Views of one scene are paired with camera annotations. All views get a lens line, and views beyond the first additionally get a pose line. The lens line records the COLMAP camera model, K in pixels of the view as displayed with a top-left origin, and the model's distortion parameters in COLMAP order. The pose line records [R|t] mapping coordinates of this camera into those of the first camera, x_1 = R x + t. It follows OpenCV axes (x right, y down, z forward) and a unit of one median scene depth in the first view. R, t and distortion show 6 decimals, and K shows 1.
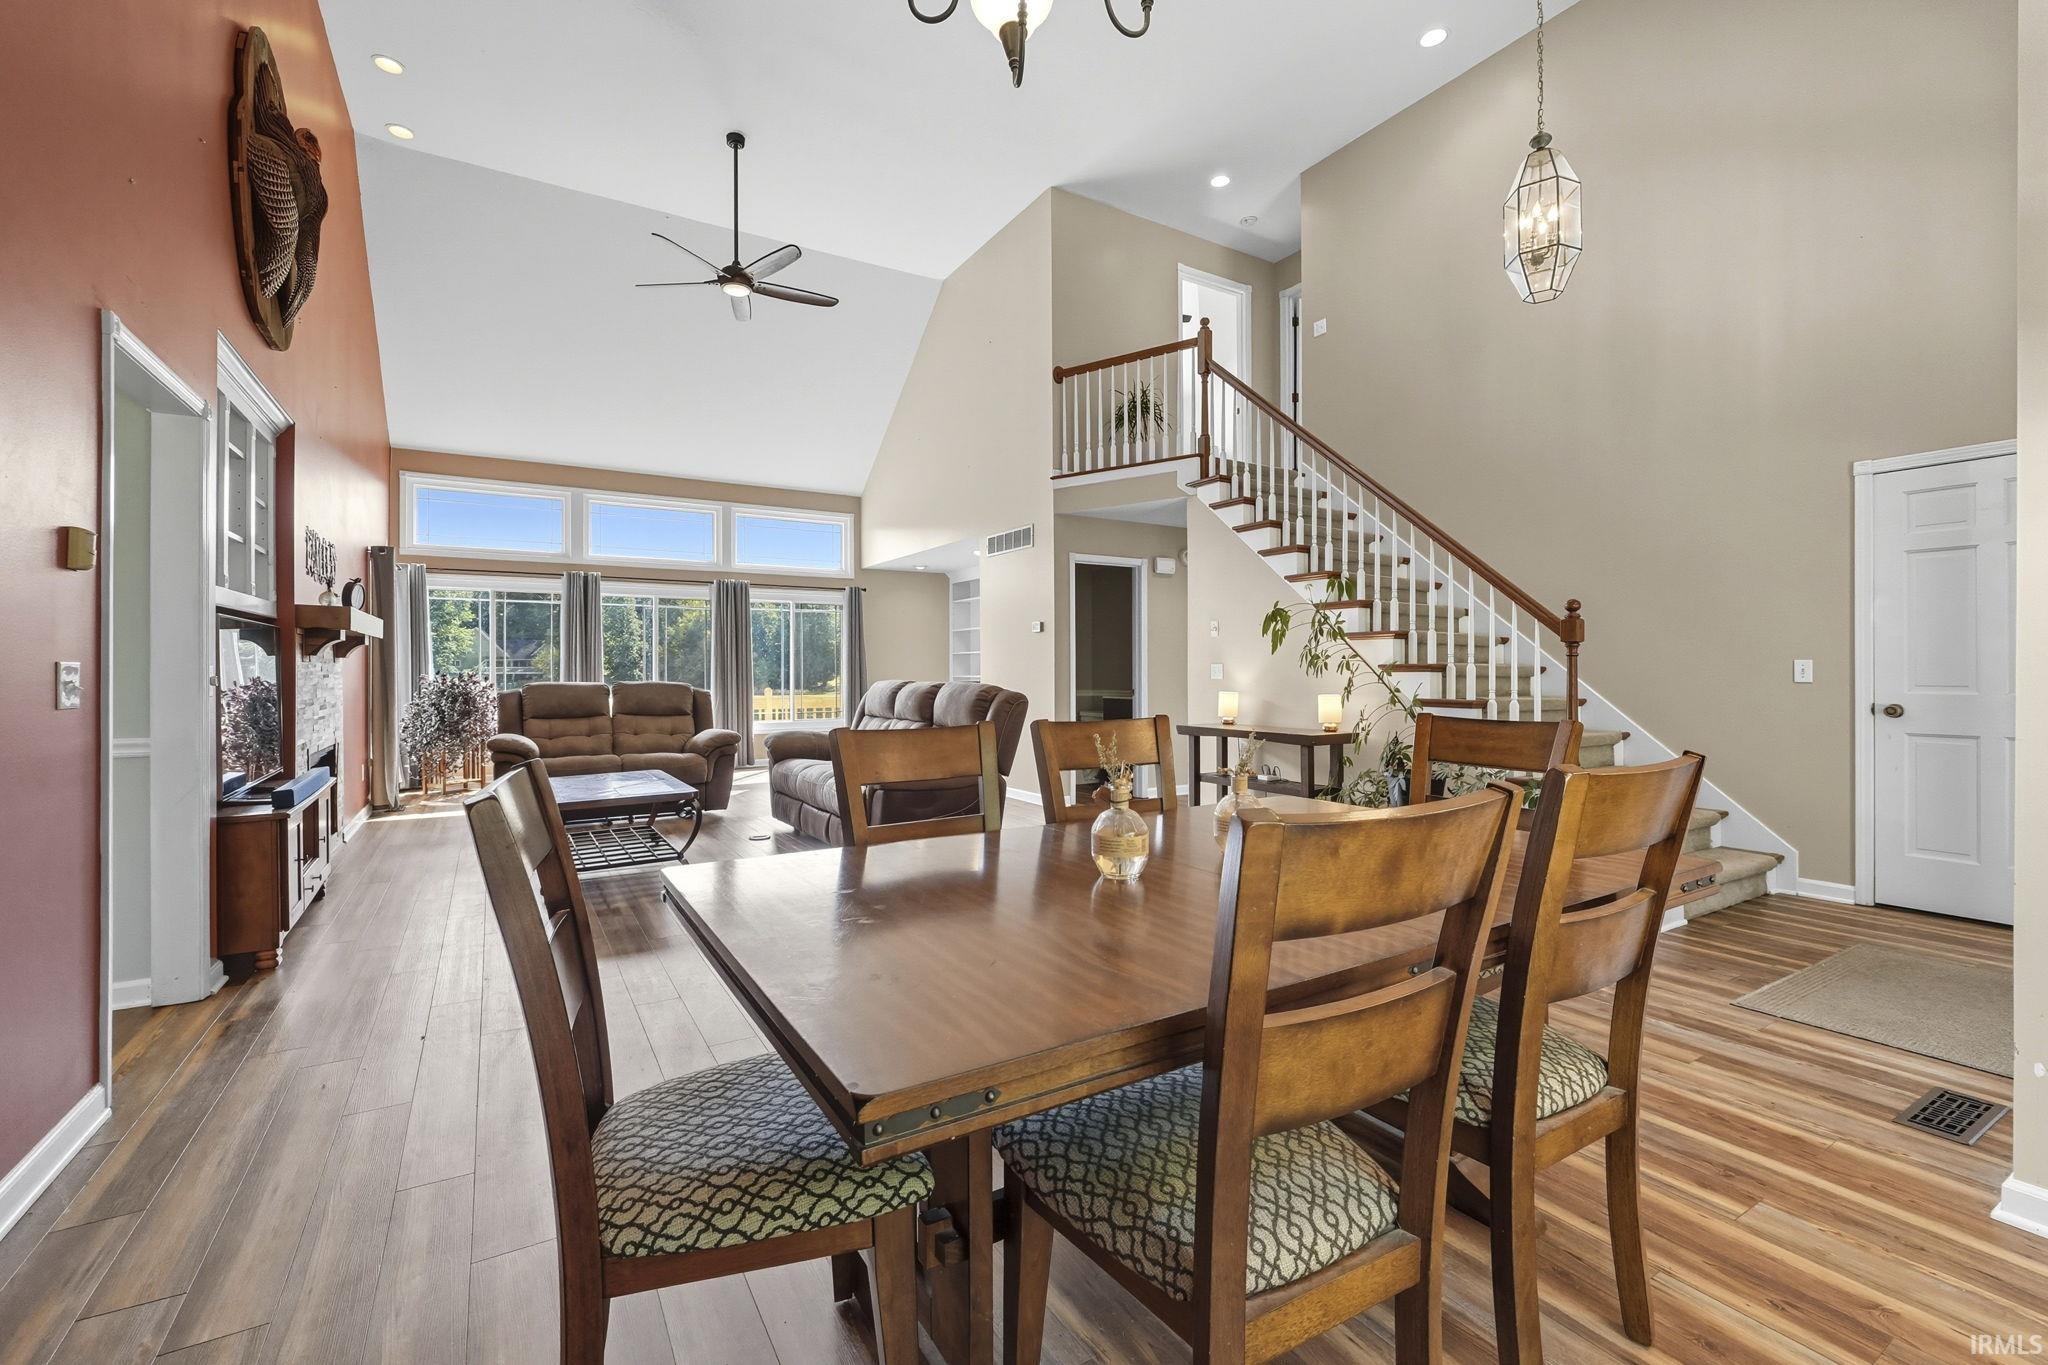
lens RADIAL K [[868.7, 0, 1007.4], [0, 868.7, 670.1], [0, 0, 1]] dist [-0.000825, -0.000041]
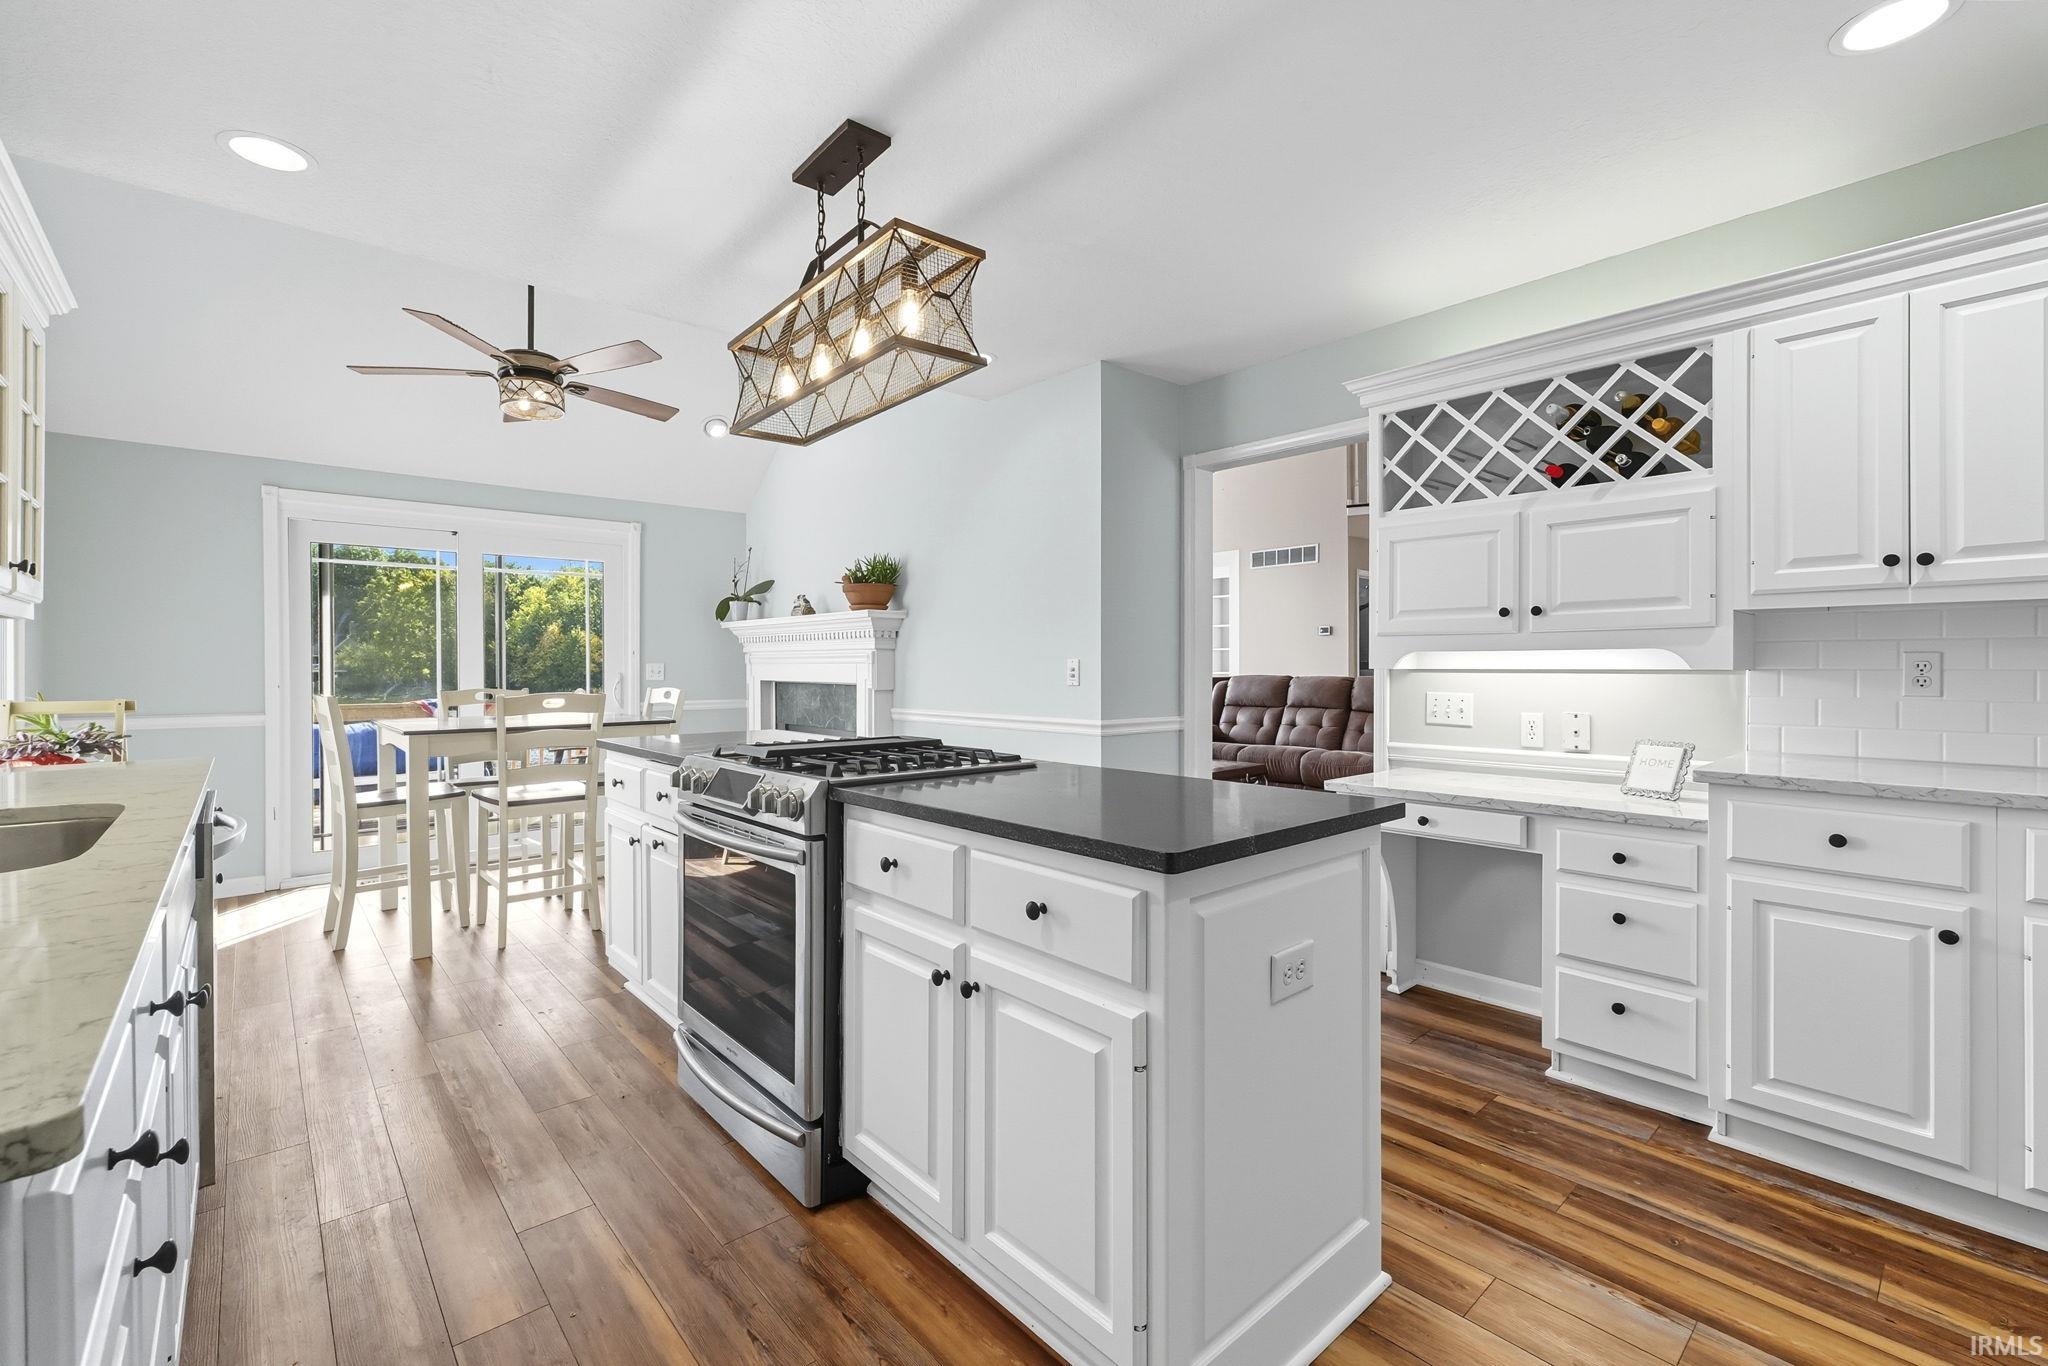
lens RADIAL K [[885.5, 0, 1011.3], [0, 885.5, 691.0], [0, 0, 1]] dist [0.000362, -0.000123]
pose [[0.983413, -0.004605, 0.181320, -0.618536], [-0.000083, 0.999666, 0.025836, 0.001518], [-0.181378, -0.025422, 0.983085, -0.119142]]
